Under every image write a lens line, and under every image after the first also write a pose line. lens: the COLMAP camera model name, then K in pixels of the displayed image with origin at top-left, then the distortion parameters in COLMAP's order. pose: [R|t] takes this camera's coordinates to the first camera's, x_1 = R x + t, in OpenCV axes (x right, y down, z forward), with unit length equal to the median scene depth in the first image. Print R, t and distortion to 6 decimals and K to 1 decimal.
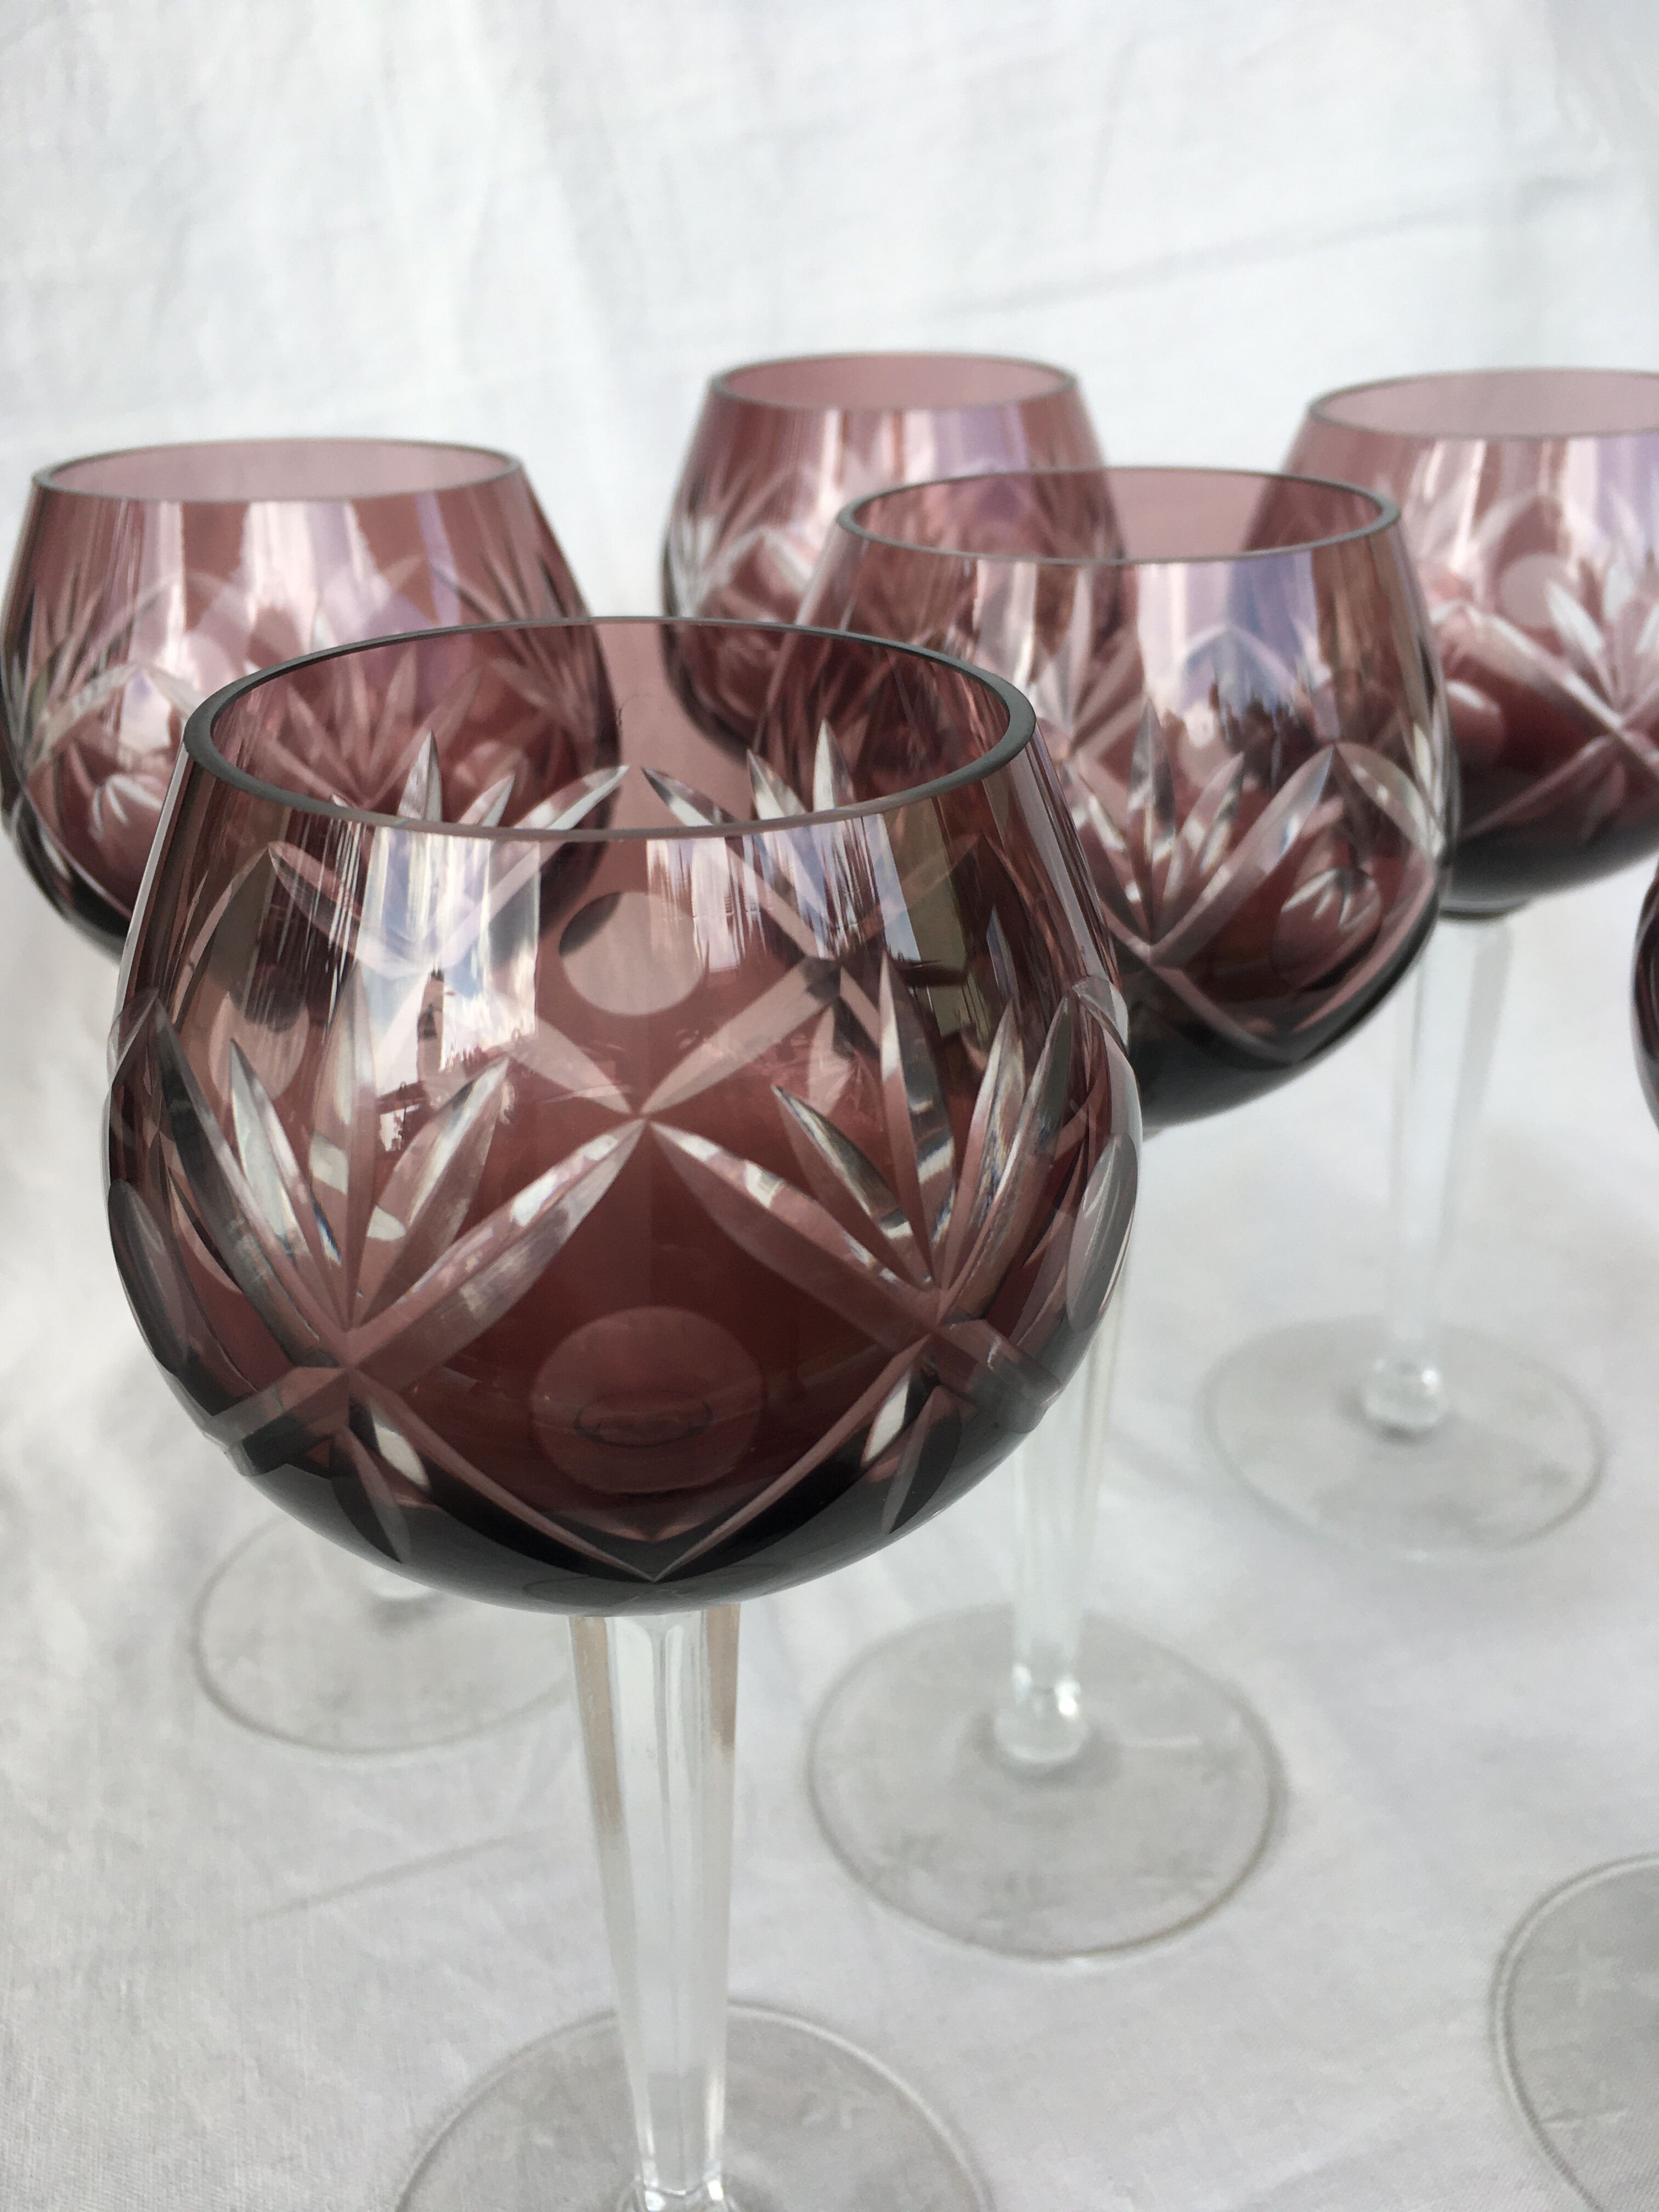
lens RADIAL K [[1911.0, 0, 829.5], [0, 1911.0, 1106.0], [0, 0, 1]] dist [0.053176, -0.139296]
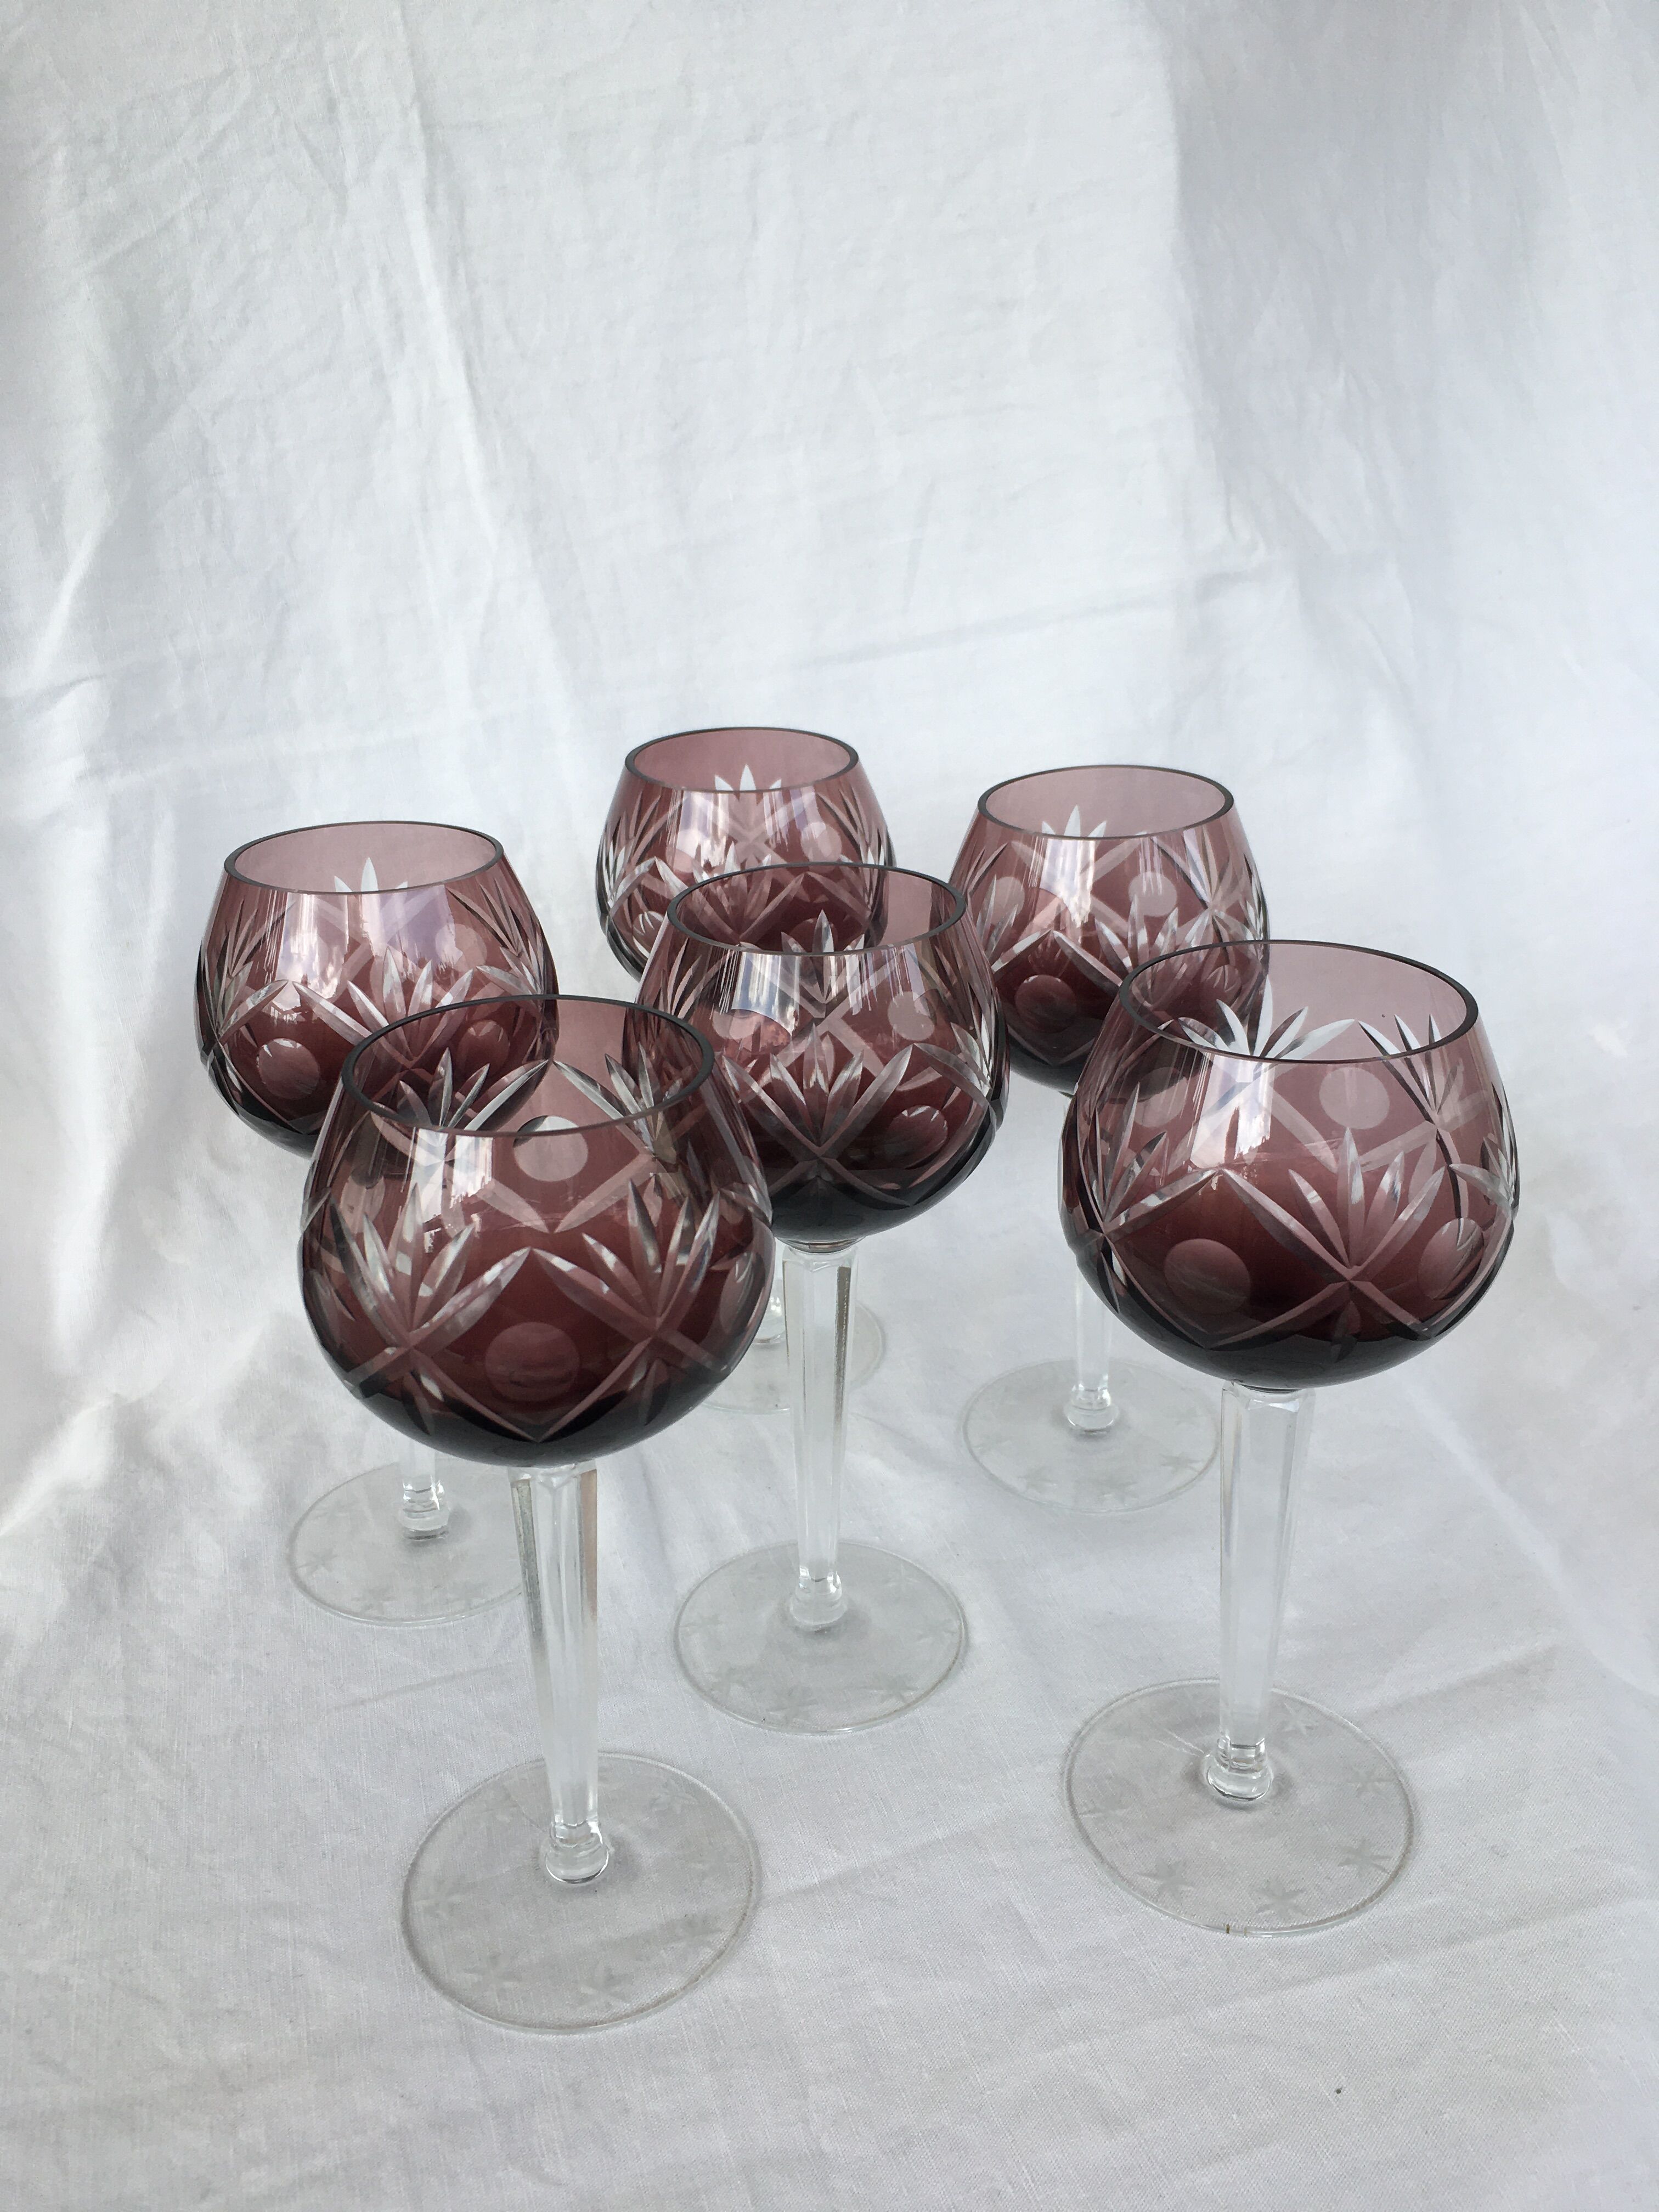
lens RADIAL K [[1878.9, 0, 829.5], [0, 1878.9, 1106.0], [0, 0, 1]] dist [0.001758, -0.001962]
pose [[0.999988, 0.004763, -0.001097, 0.124562], [-0.004803, 0.999180, -0.040200, -0.033733], [0.000905, 0.040205, 0.999191, -0.622612]]
